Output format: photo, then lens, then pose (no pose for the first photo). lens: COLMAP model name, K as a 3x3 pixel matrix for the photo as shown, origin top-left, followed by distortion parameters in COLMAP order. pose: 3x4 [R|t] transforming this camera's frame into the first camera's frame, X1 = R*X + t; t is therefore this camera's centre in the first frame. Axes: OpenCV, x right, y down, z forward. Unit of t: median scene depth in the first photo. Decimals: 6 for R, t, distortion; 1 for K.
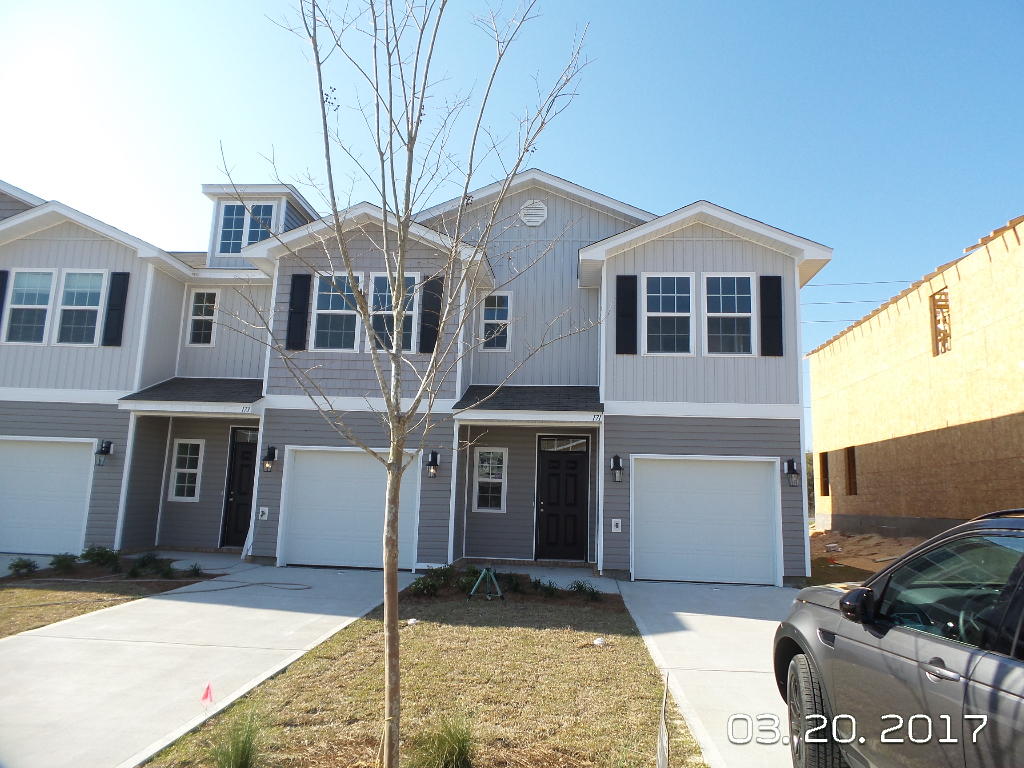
lens RADIAL K [[698.5, 0, 511.8], [0, 698.5, 384.9], [0, 0, 1]] dist [-0.013091, 0.010021]
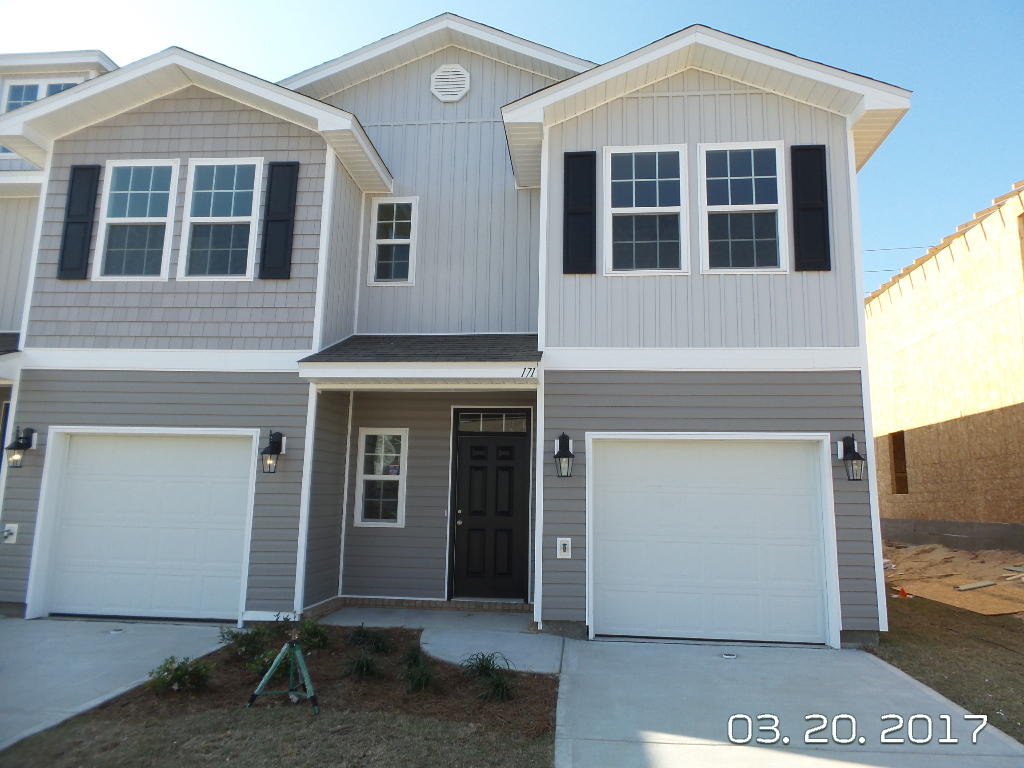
lens RADIAL K [[698.5, 0, 516.6], [0, 698.5, 381.0], [0, 0, 1]] dist [-0.013091, 0.010021]
pose [[0.999913, -0.012188, -0.004949, 0.107659], [0.012146, 0.999890, -0.008482, 0.056699], [0.005052, 0.008421, 0.999952, 0.367007]]
